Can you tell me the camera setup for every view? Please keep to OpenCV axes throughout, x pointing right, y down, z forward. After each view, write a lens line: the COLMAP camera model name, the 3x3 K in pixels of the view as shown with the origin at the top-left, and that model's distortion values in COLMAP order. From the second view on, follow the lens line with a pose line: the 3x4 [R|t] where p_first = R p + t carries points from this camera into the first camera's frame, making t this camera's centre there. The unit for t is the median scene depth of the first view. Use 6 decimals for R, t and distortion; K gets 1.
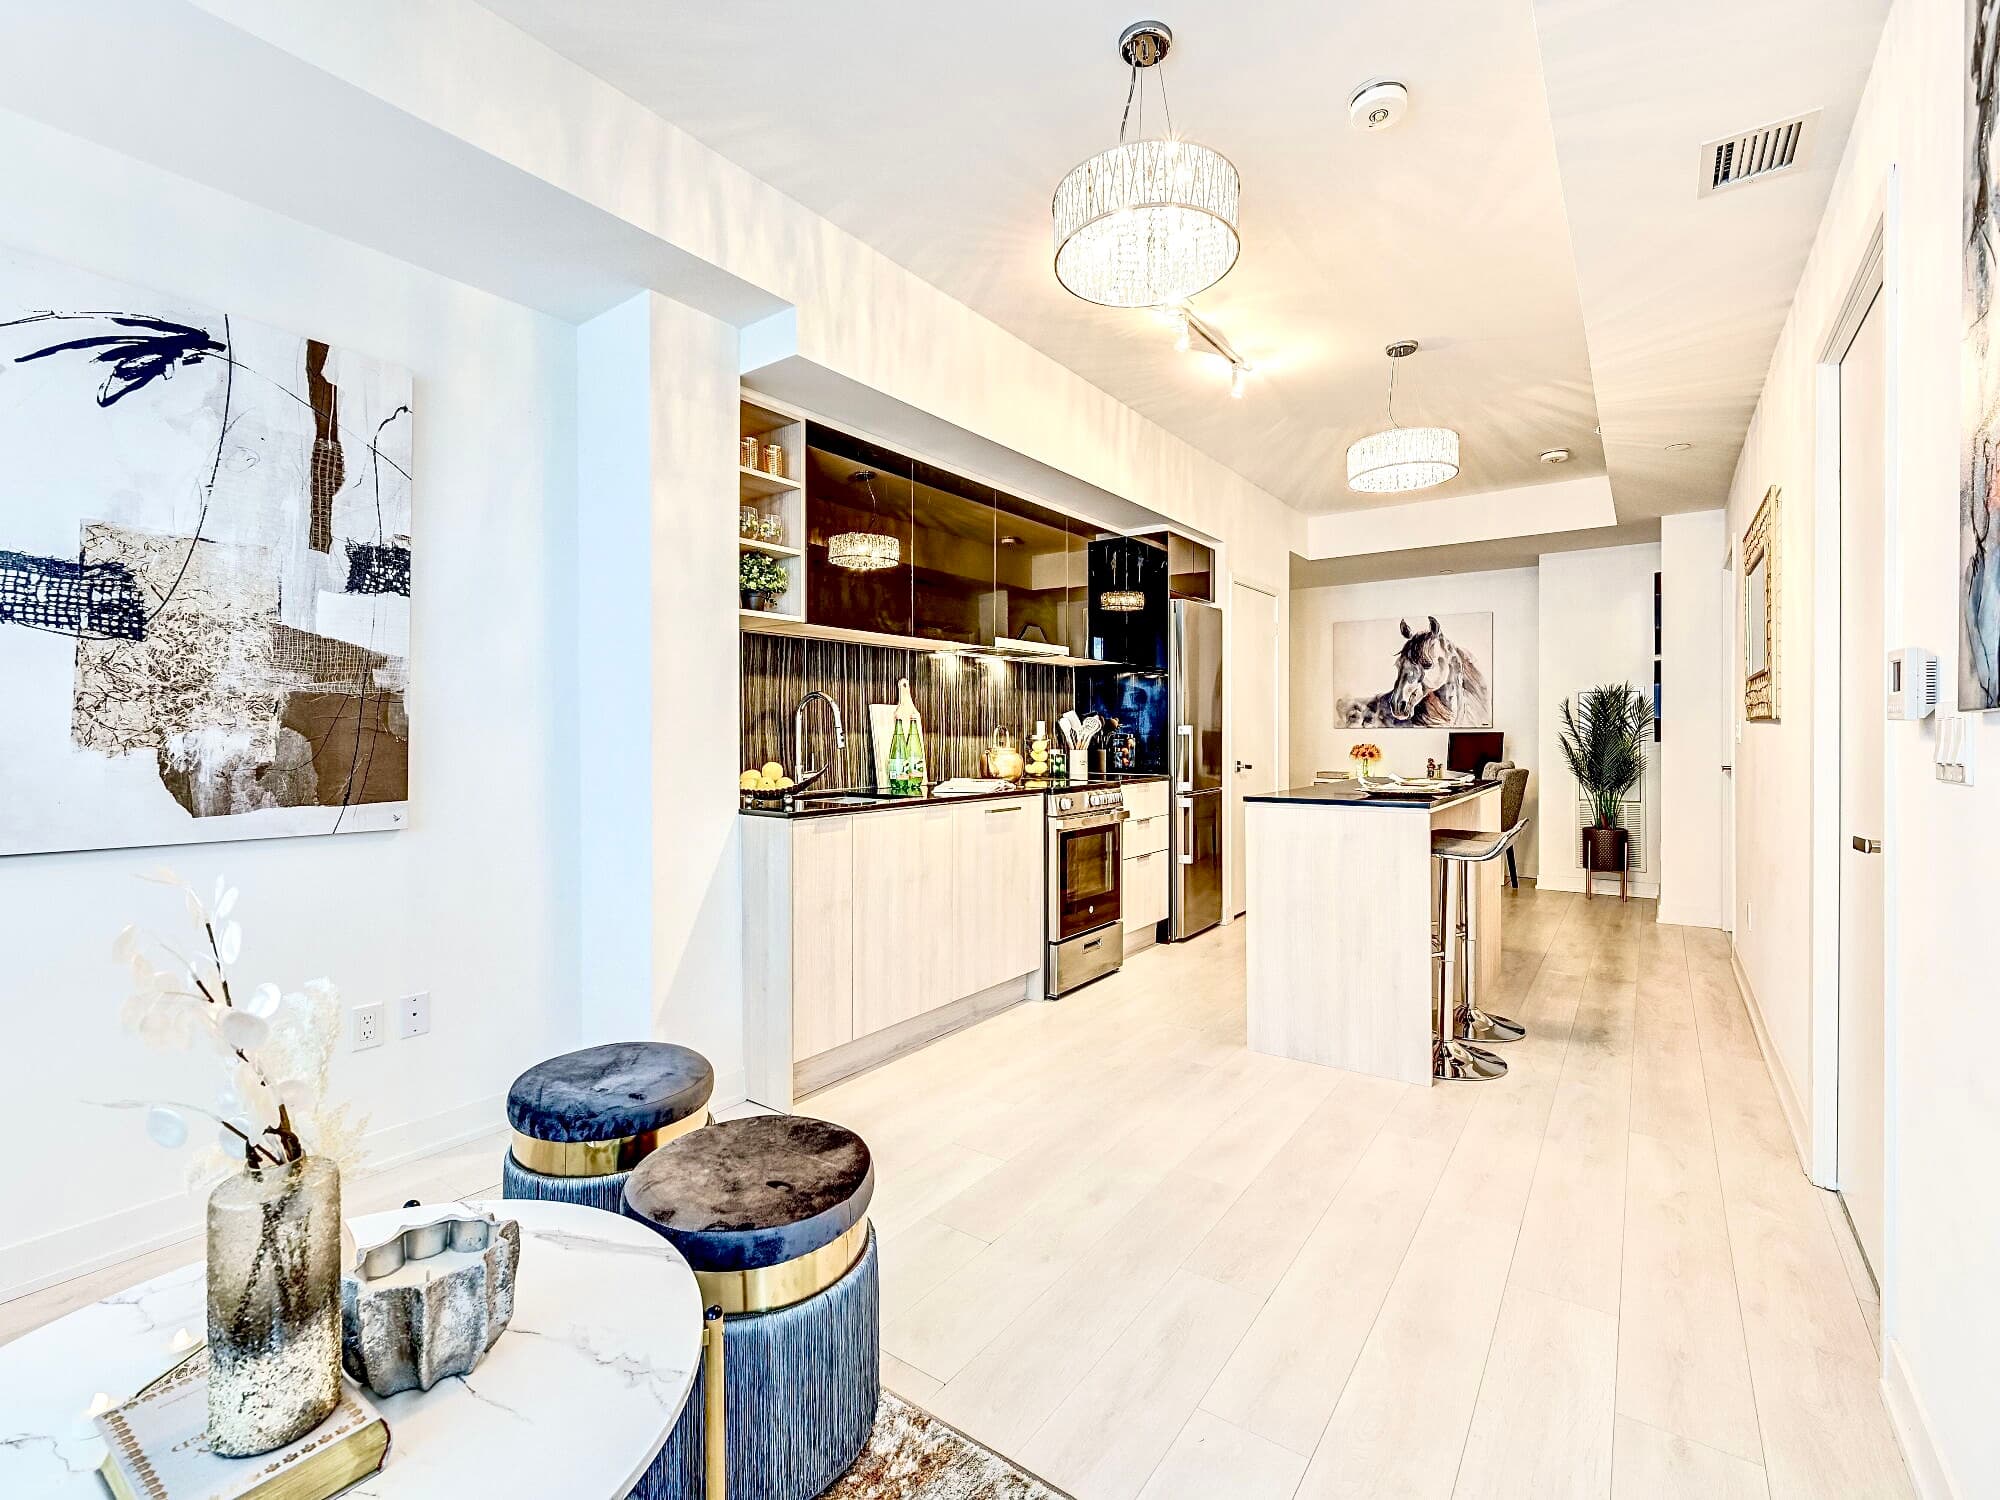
lens RADIAL K [[890.7, 0, 997.8], [0, 890.7, 735.6], [0, 0, 1]] dist [0.001199, 0.000340]
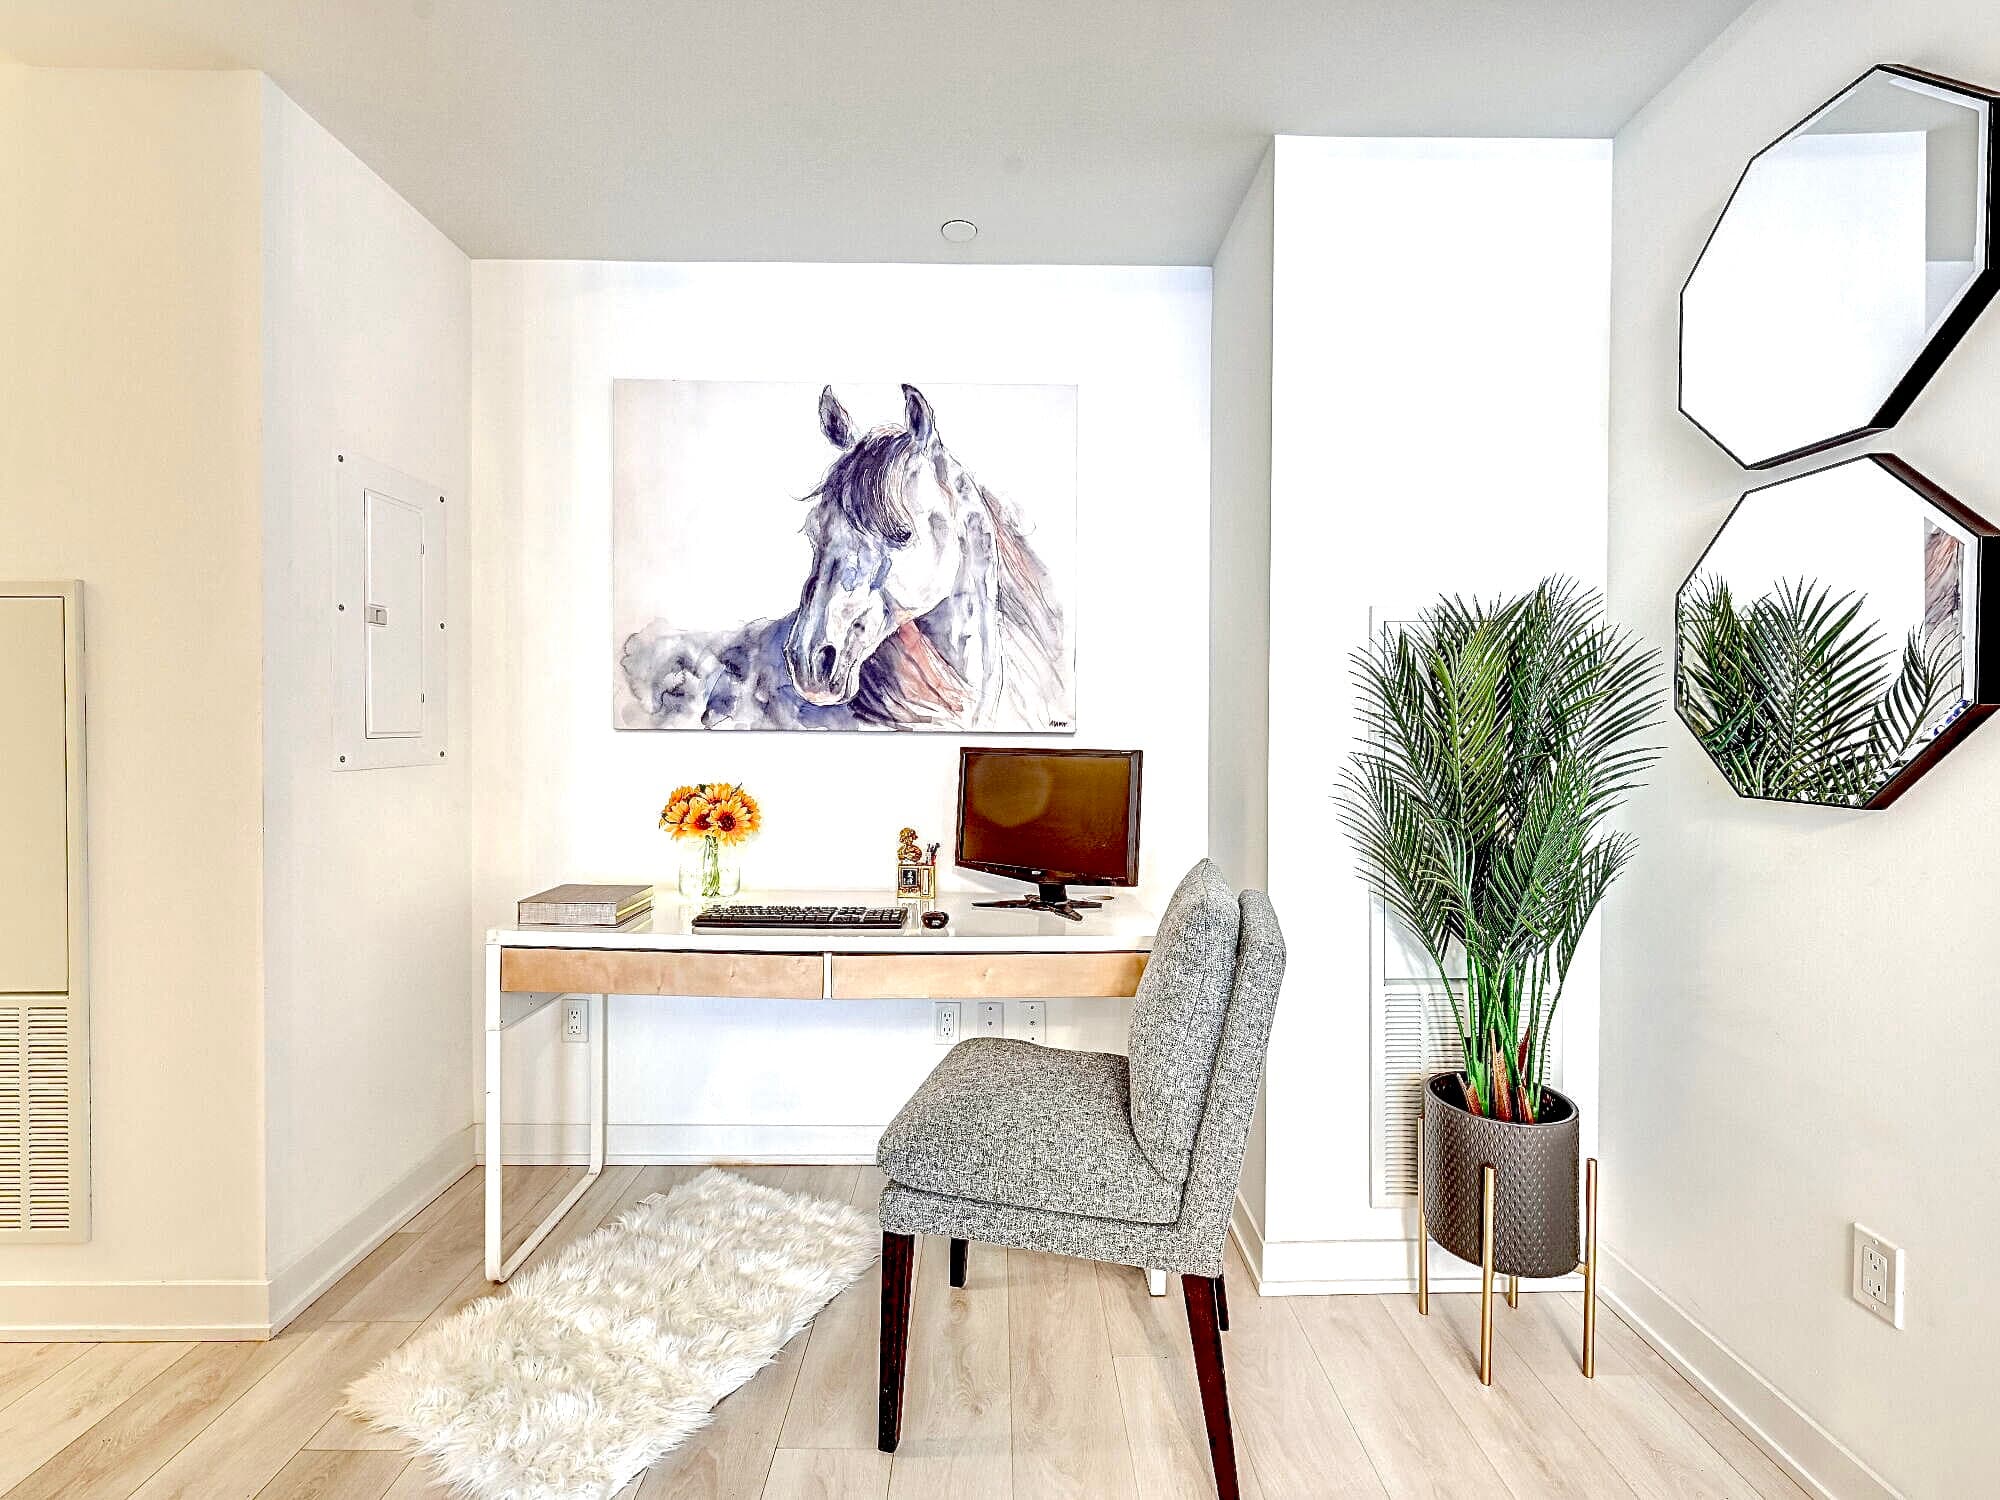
lens RADIAL K [[890.7, 0, 997.8], [0, 890.7, 735.6], [0, 0, 1]] dist [0.001199, 0.000340]
pose [[0.801696, -0.000516, 0.597732, 0.318298], [-0.004865, 0.999961, 0.007389, -0.009898], [-0.597712, -0.008832, 0.801662, 0.718395]]
